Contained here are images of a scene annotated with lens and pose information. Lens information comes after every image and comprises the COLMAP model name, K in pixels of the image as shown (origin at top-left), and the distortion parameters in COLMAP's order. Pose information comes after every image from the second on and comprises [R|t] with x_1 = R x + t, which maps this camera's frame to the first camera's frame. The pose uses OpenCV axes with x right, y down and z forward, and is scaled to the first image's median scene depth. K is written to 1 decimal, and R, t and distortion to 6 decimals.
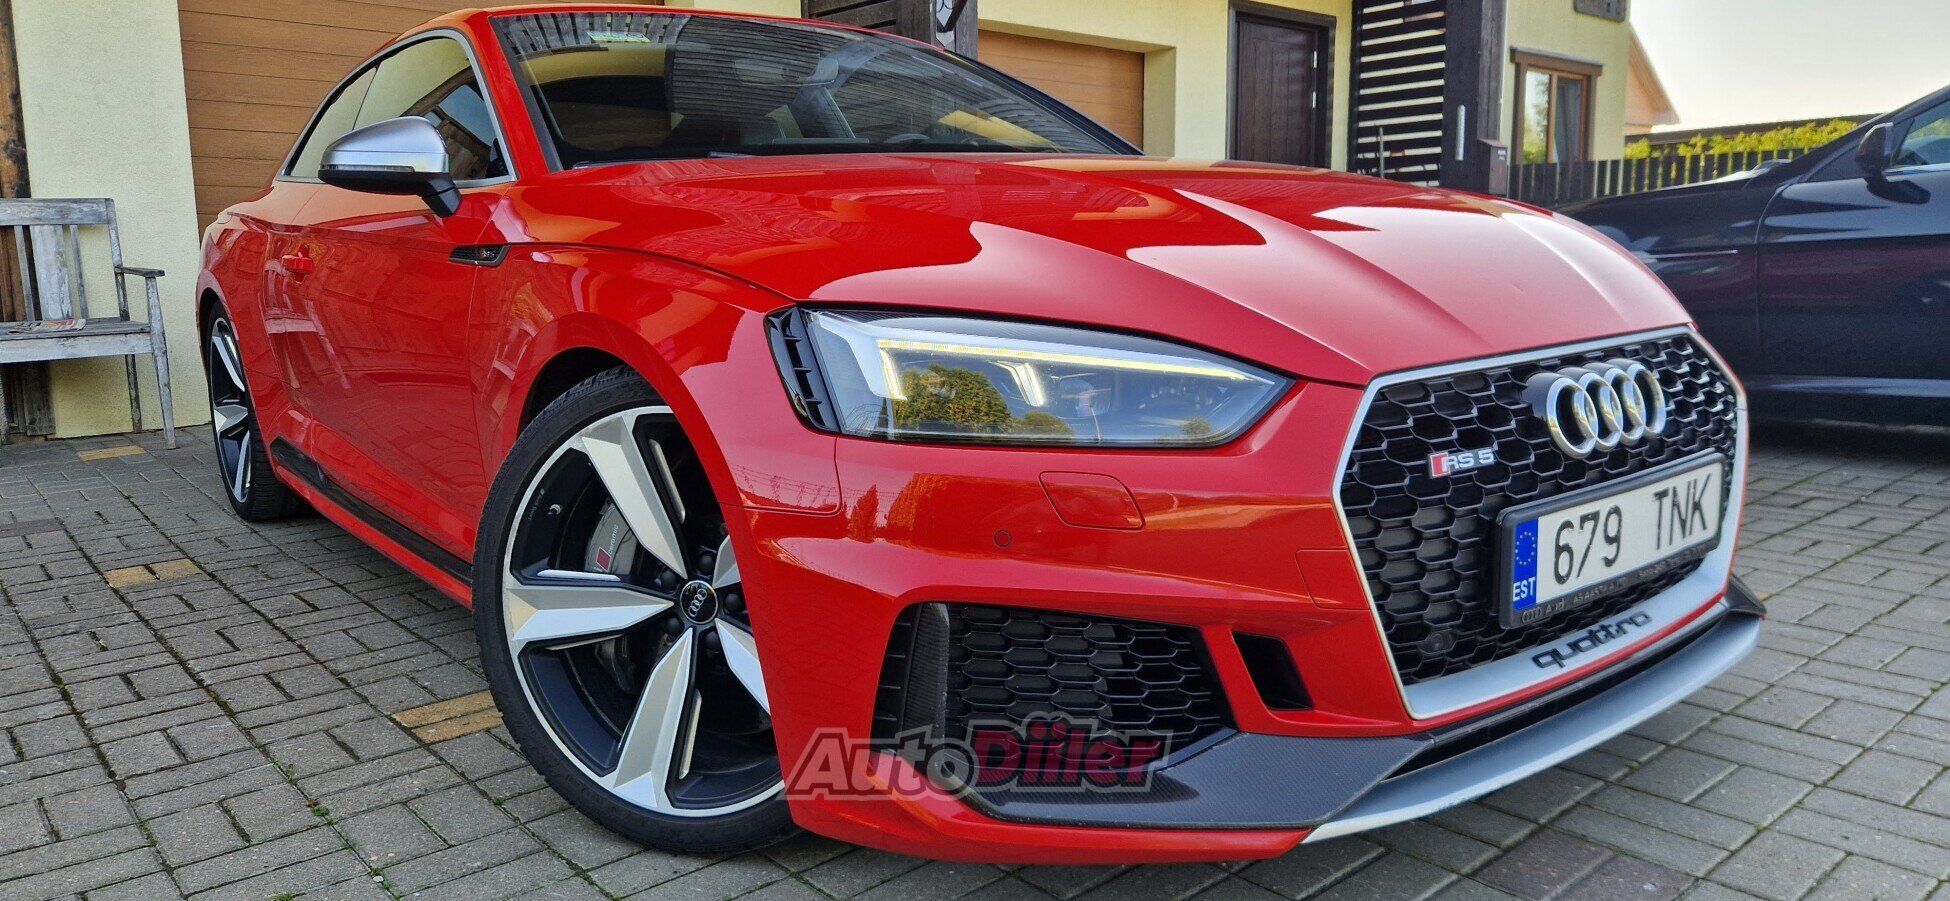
lens RADIAL K [[1337.0, 0, 958.2], [0, 1337.0, 395.1], [0, 0, 1]] dist [0.052663, 0.000807]
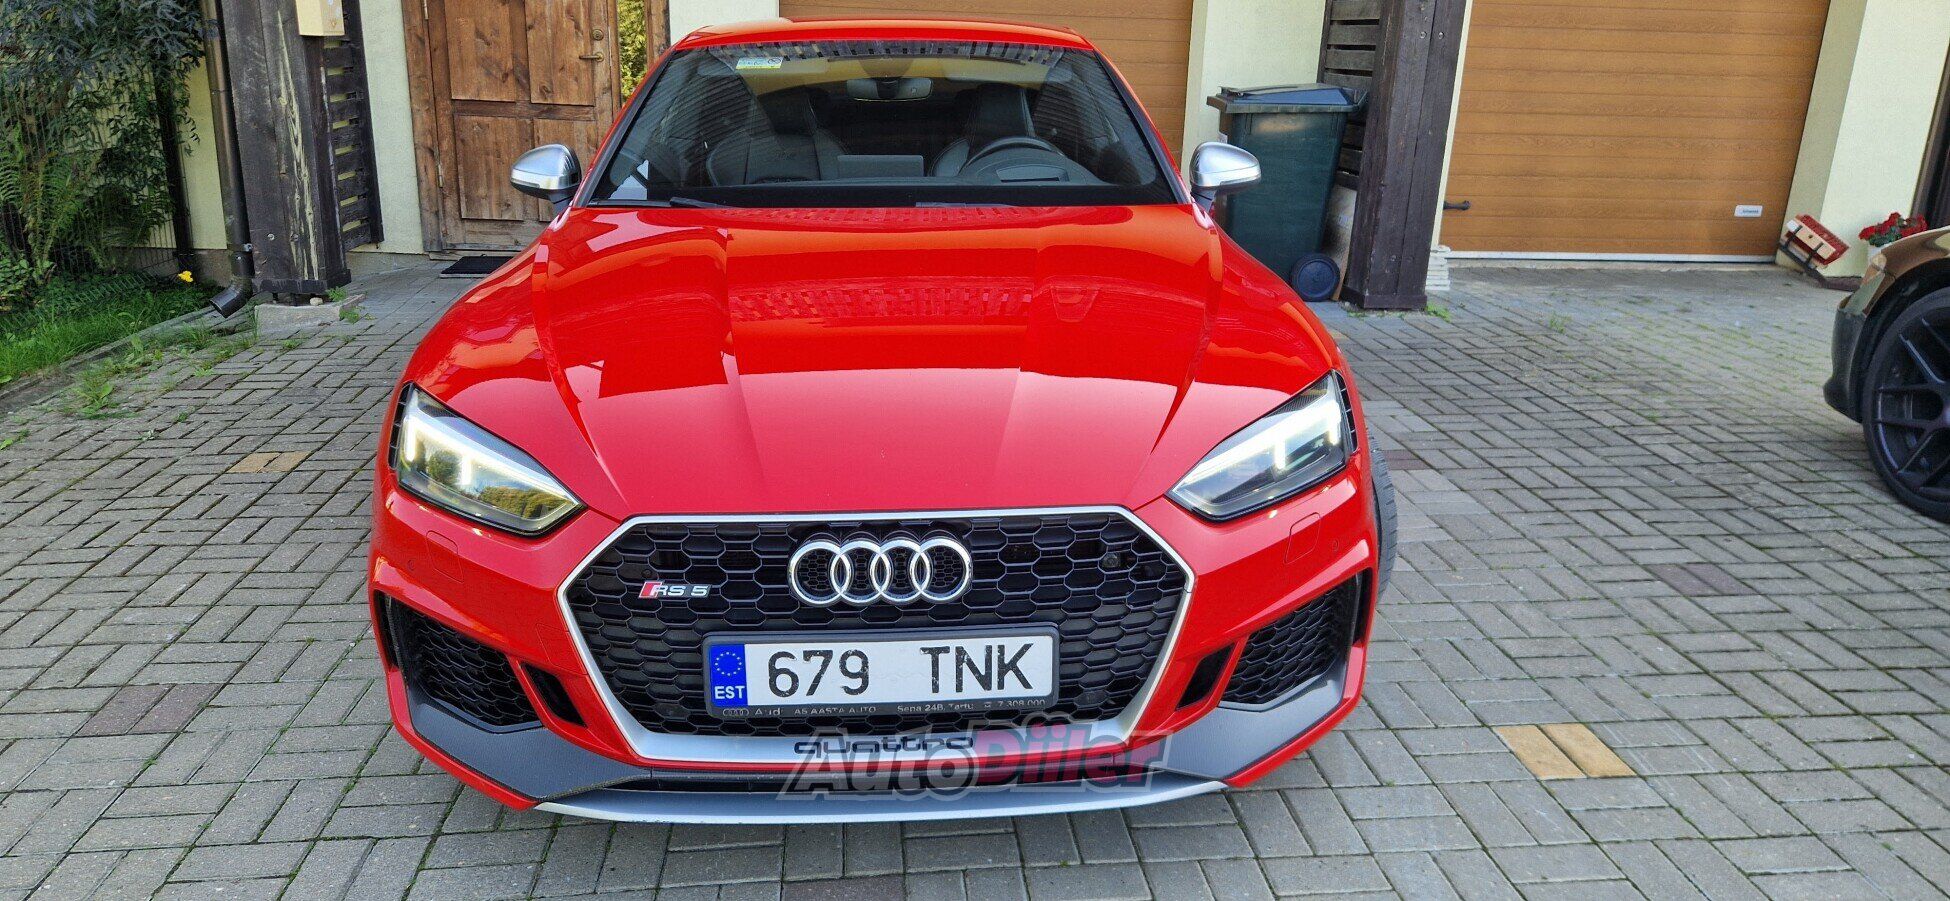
lens RADIAL K [[1352.0, 0, 975.0], [0, 1352.0, 450.5], [0, 0, 1]] dist [0.123232, 0.000556]
pose [[0.809909, 0.205537, -0.549365, 1.229751], [-0.098289, 0.970909, 0.218346, -0.380729], [0.578261, -0.122844, 0.806550, 0.085039]]
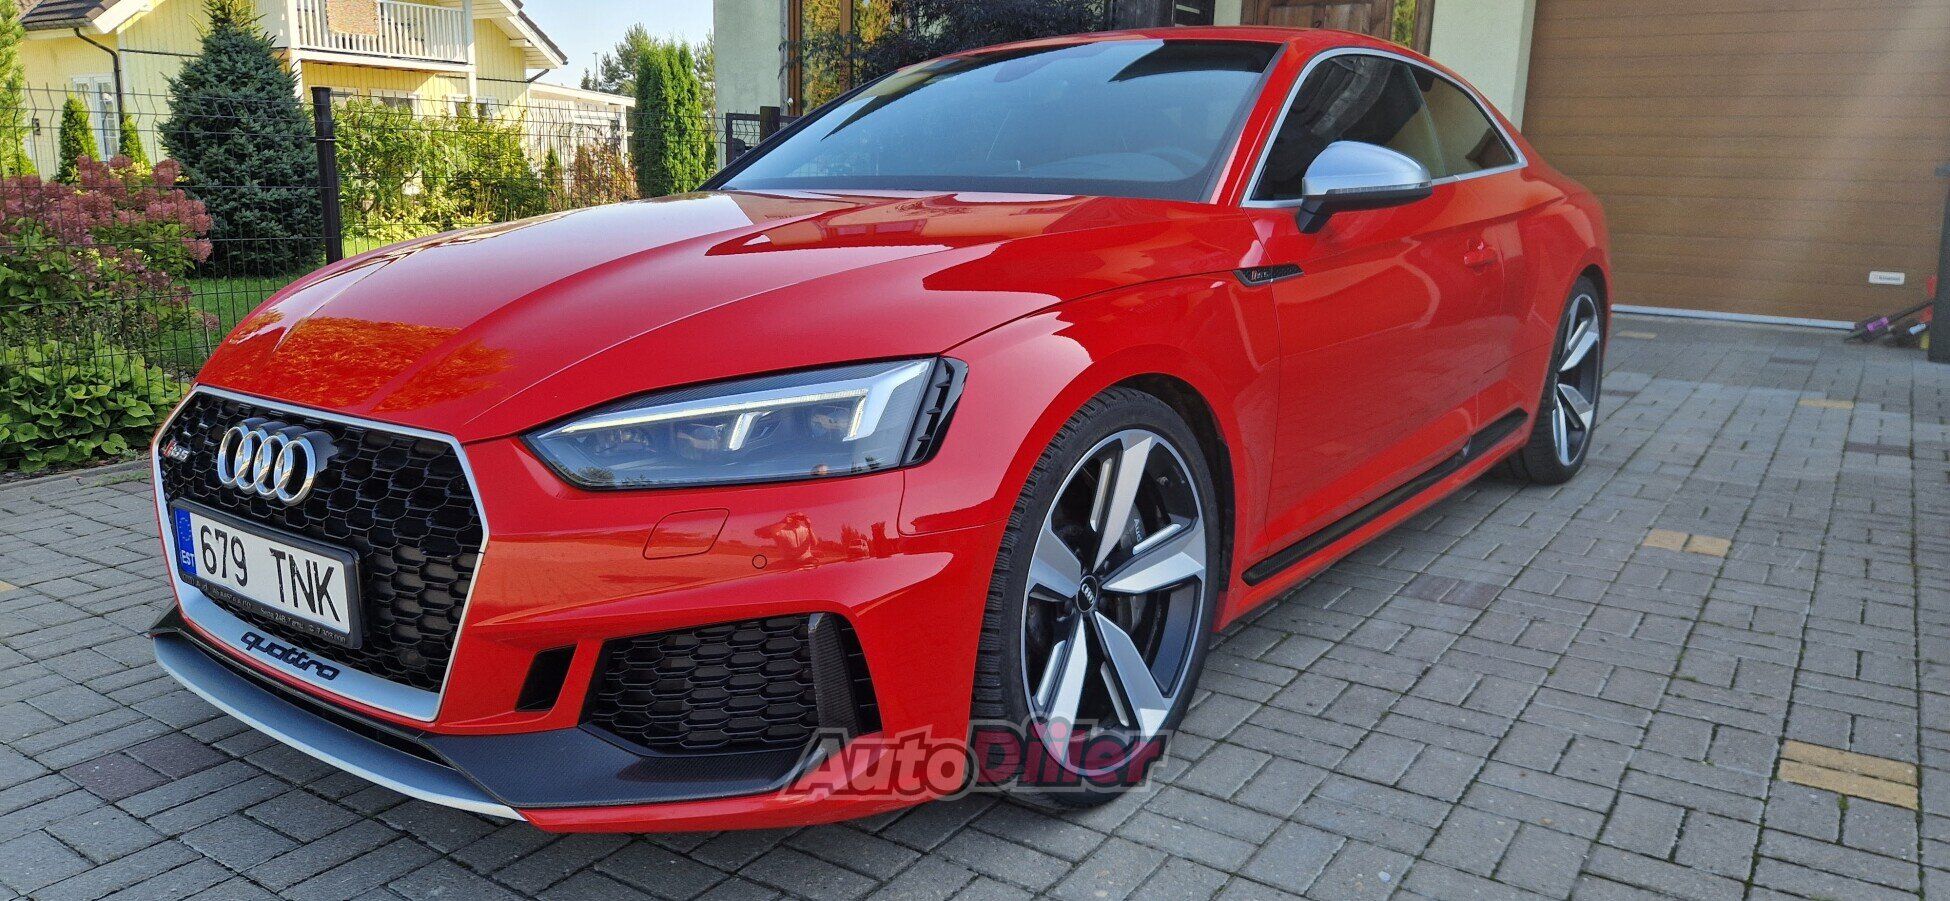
lens RADIAL K [[1323.6, 0, 973.2], [0, 1323.6, 401.4], [0, 0, 1]] dist [0.001207, 0.000922]
pose [[0.251719, 0.193181, -0.948324, 1.764882], [-0.136674, 0.977151, 0.162775, -0.321988], [0.958101, 0.088638, 0.272370, 1.309221]]
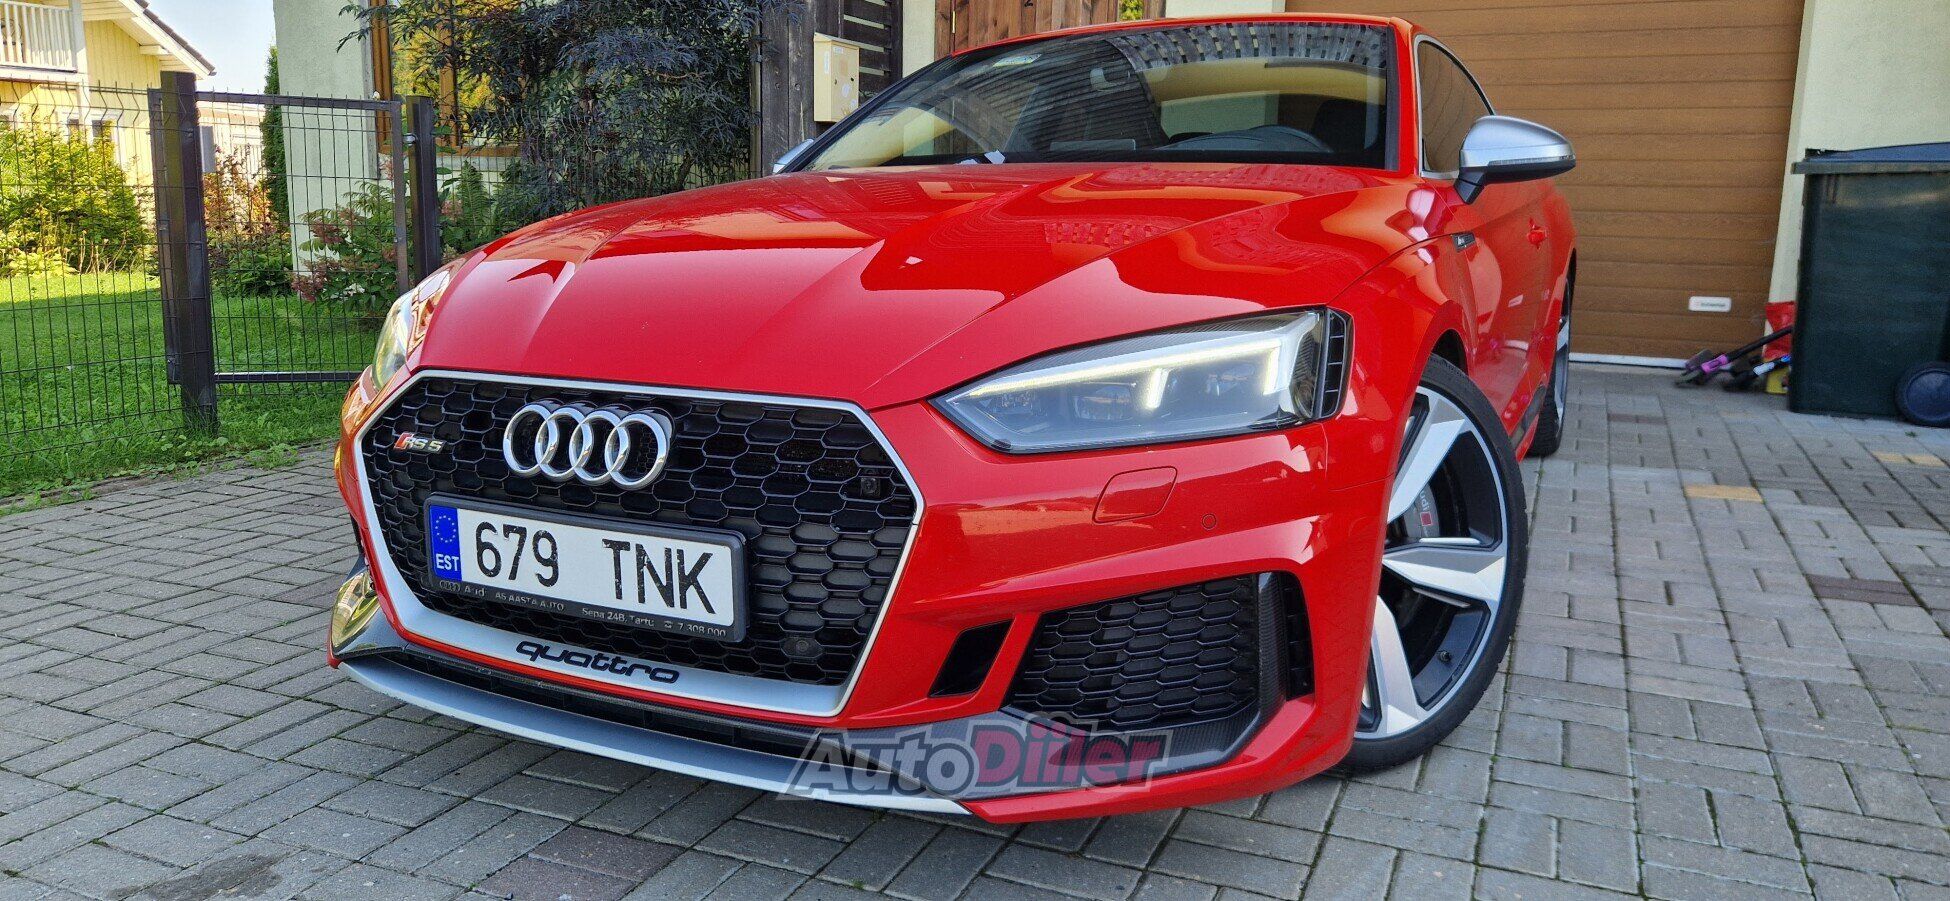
lens RADIAL K [[1337.0, 0, 958.2], [0, 1337.0, 395.1], [0, 0, 1]] dist [0.052663, 0.000807]
pose [[0.402852, 0.164913, -0.900286, 1.578281], [-0.130365, 0.983943, 0.121903, -0.199872], [0.905933, 0.068257, 0.417882, 0.851046]]
